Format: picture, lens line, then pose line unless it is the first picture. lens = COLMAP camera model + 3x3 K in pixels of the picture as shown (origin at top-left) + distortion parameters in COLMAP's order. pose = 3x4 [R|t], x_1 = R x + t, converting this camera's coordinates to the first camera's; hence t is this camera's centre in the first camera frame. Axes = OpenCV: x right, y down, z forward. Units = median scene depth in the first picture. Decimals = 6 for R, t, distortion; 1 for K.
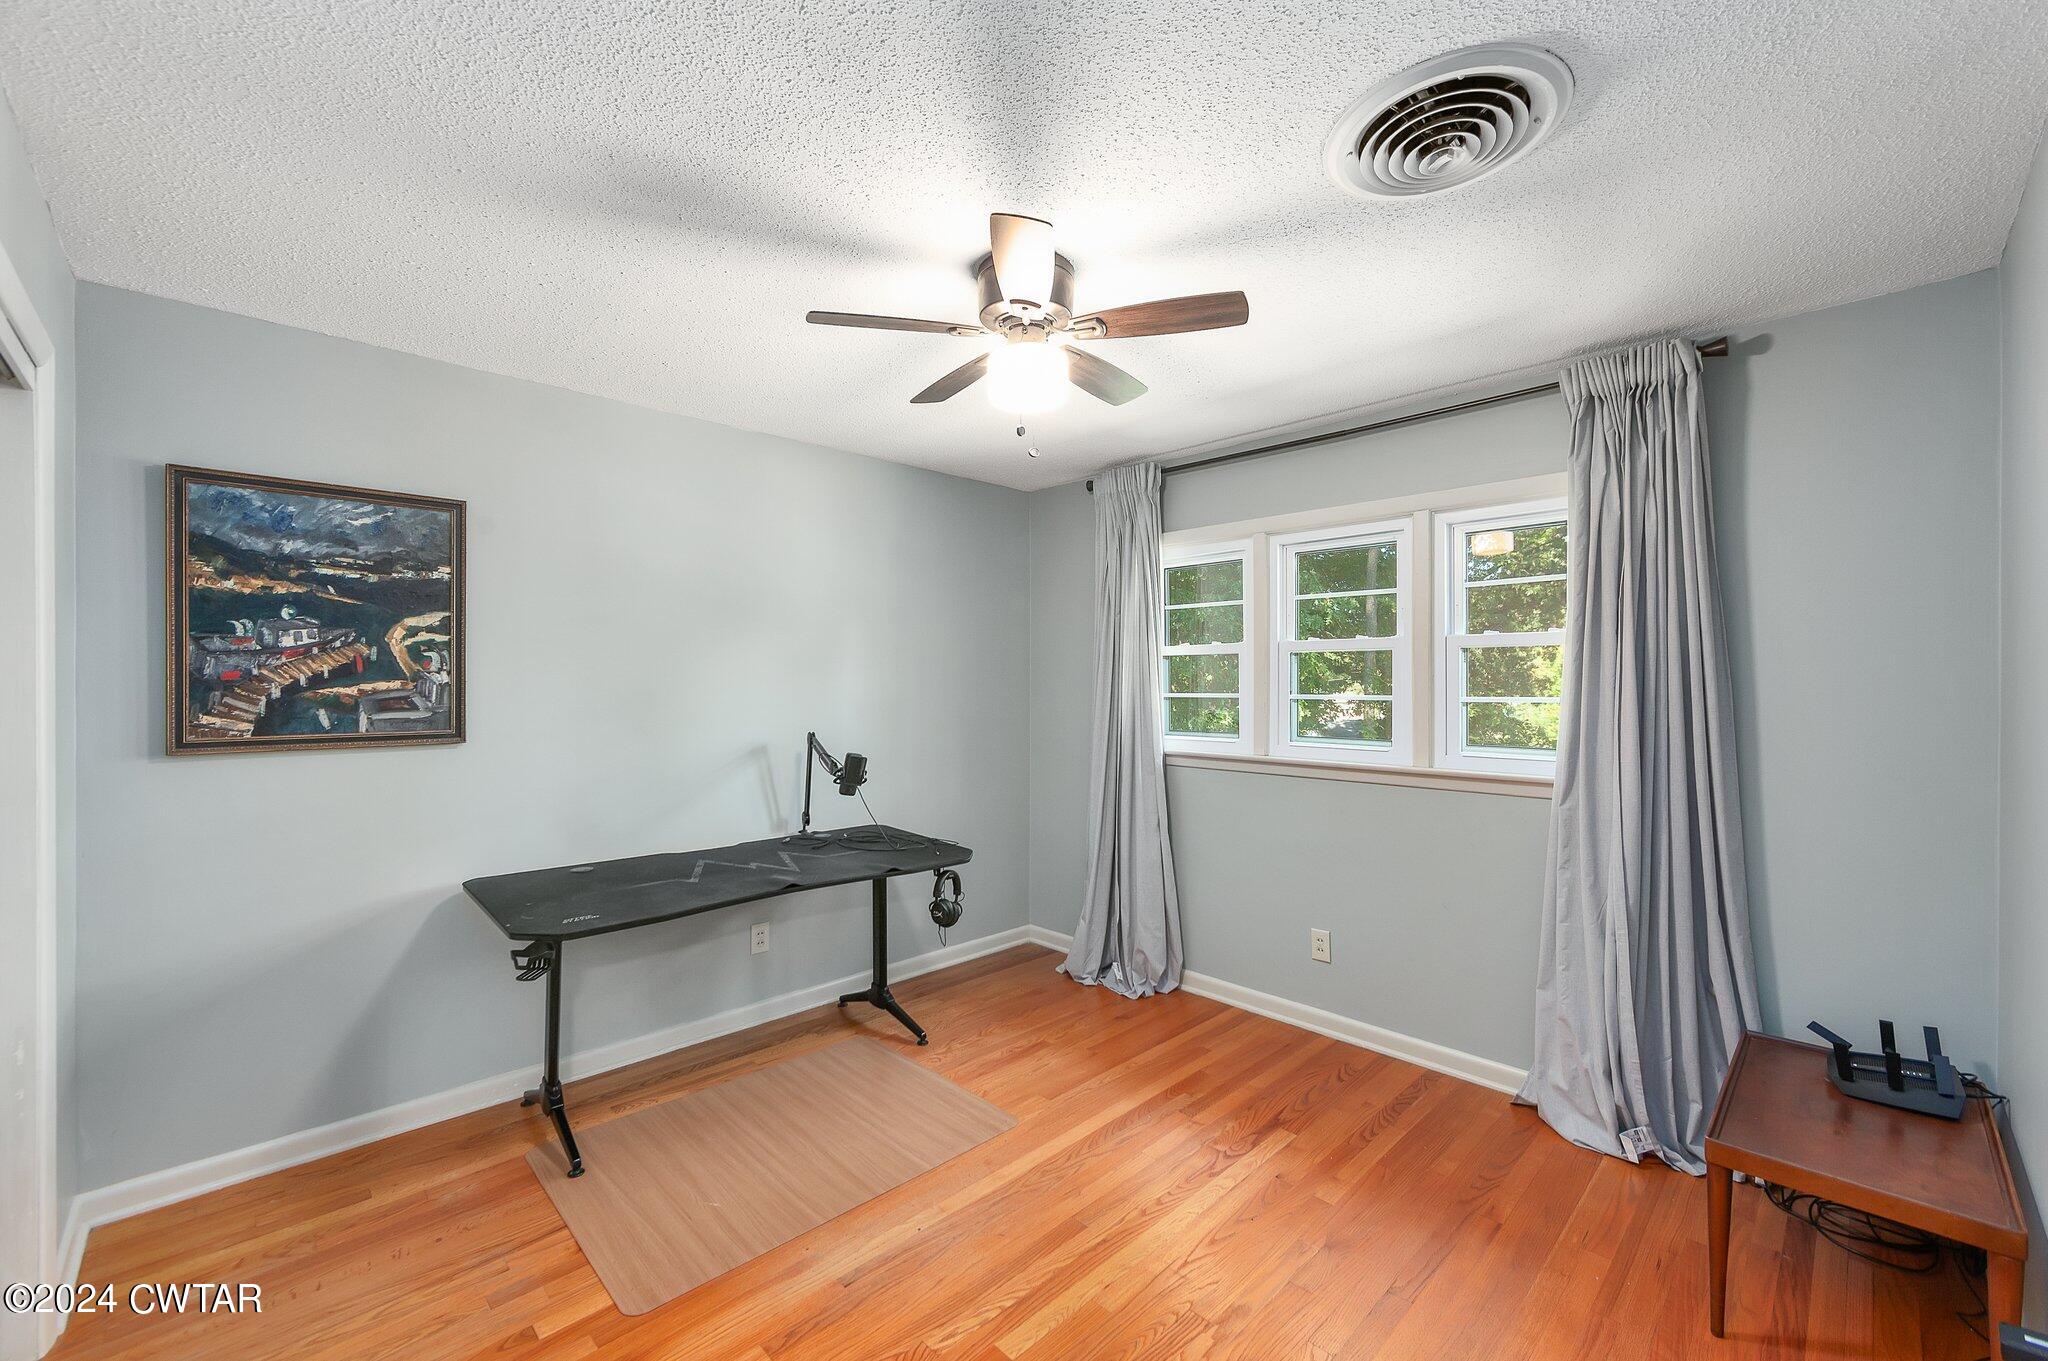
lens RADIAL K [[818.3, 0, 1012.1], [0, 818.3, 681.9], [0, 0, 1]] dist [-0.007364, 0.000234]
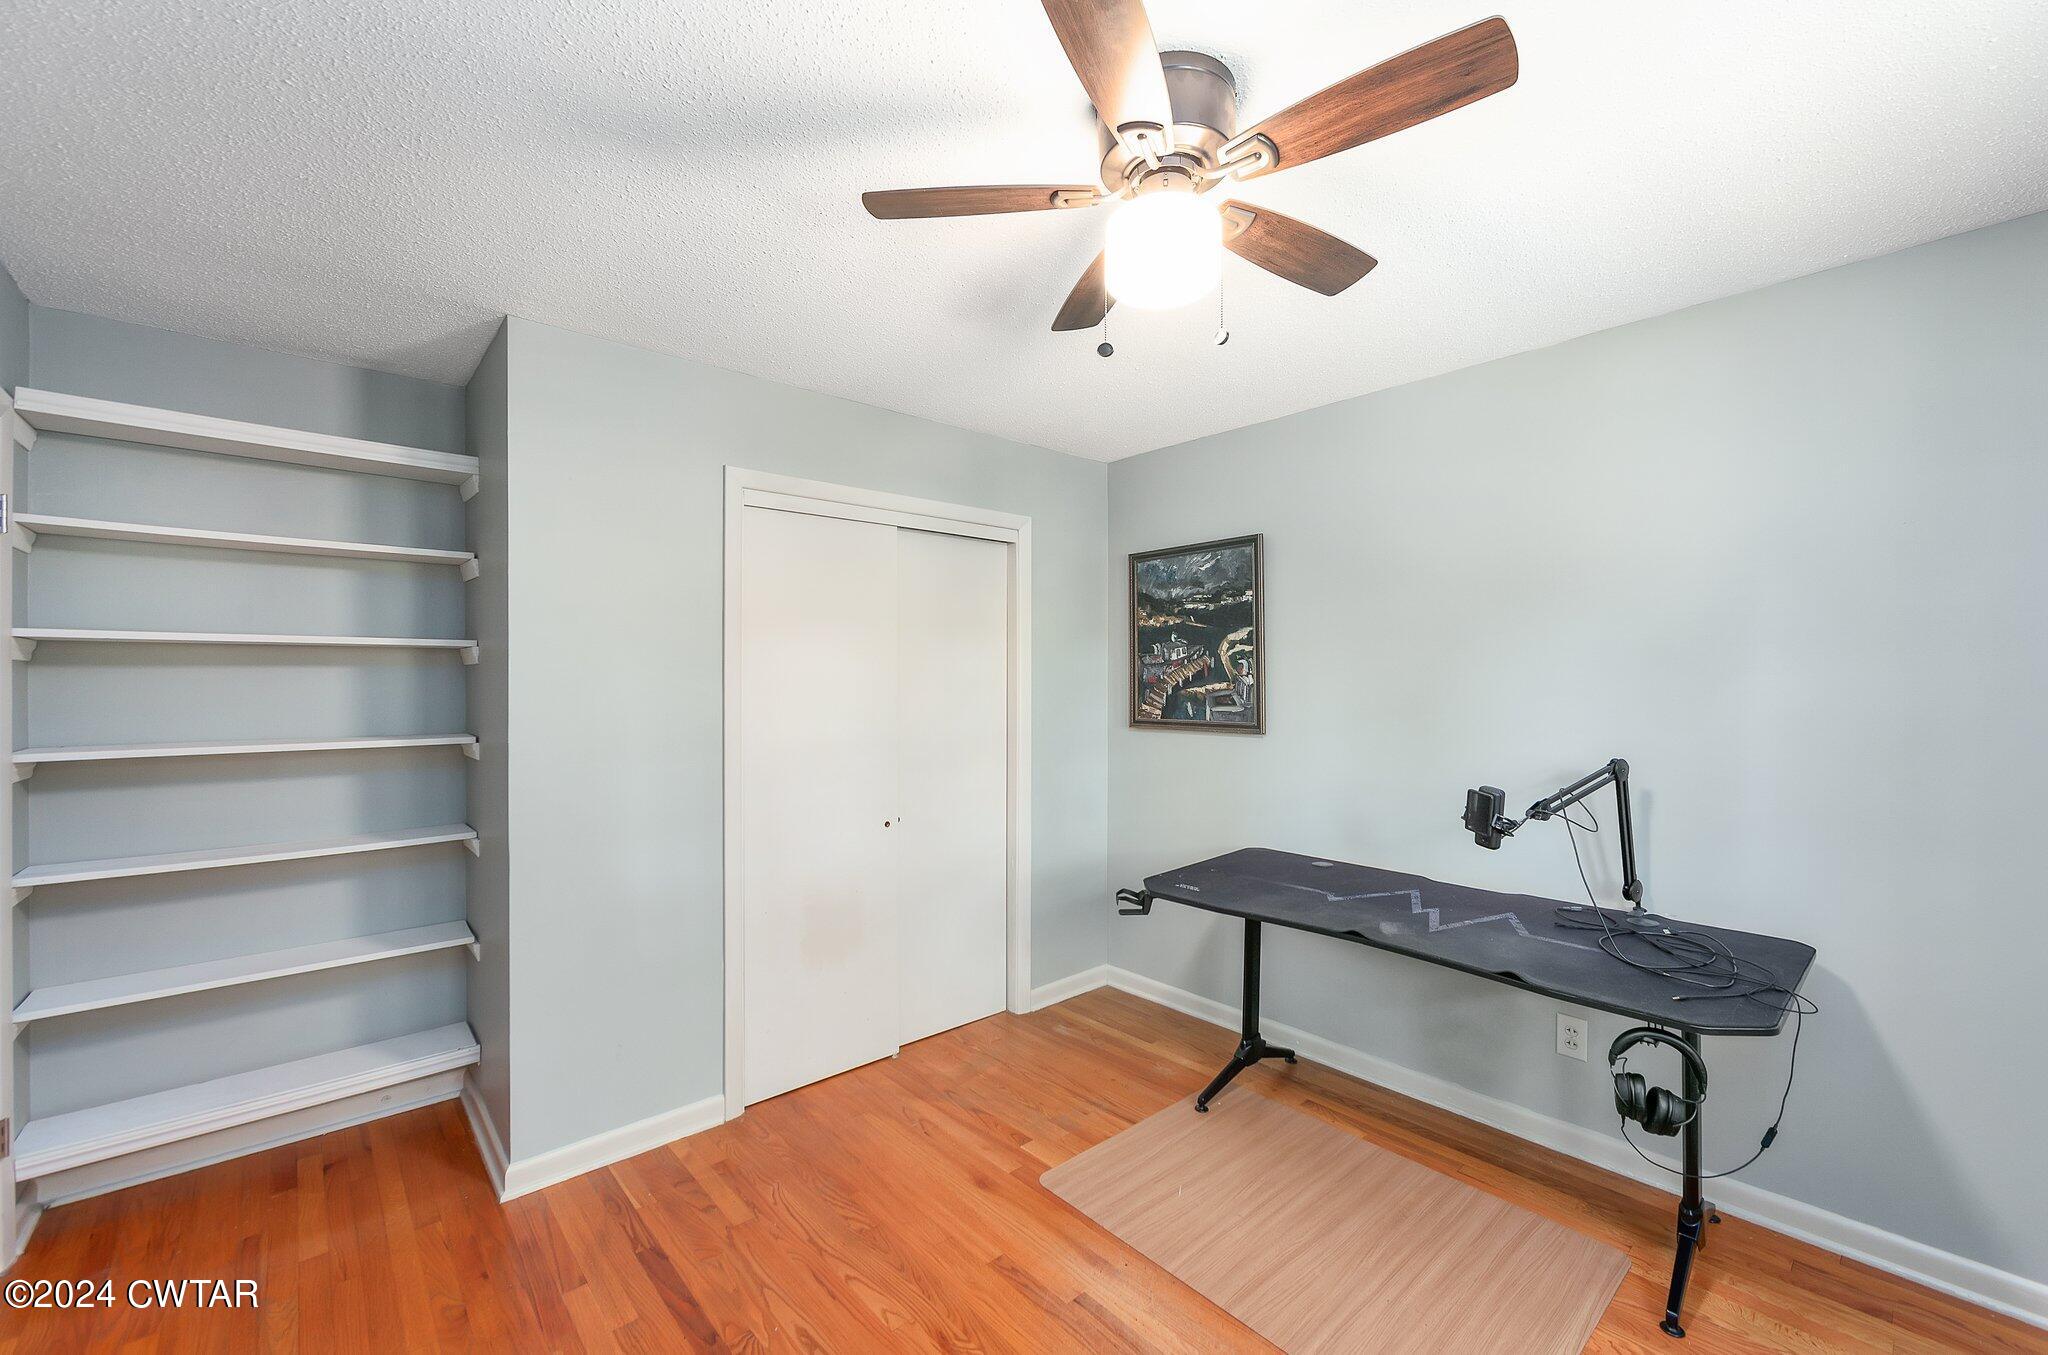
lens RADIAL K [[818.3, 0, 1011.7], [0, 818.3, 678.6], [0, 0, 1]] dist [-0.007364, 0.000234]
pose [[-0.043004, -0.002213, -0.999072, 0.603526], [0.004068, 0.999989, -0.002391, -0.006322], [0.999067, -0.004167, -0.042994, 0.743472]]
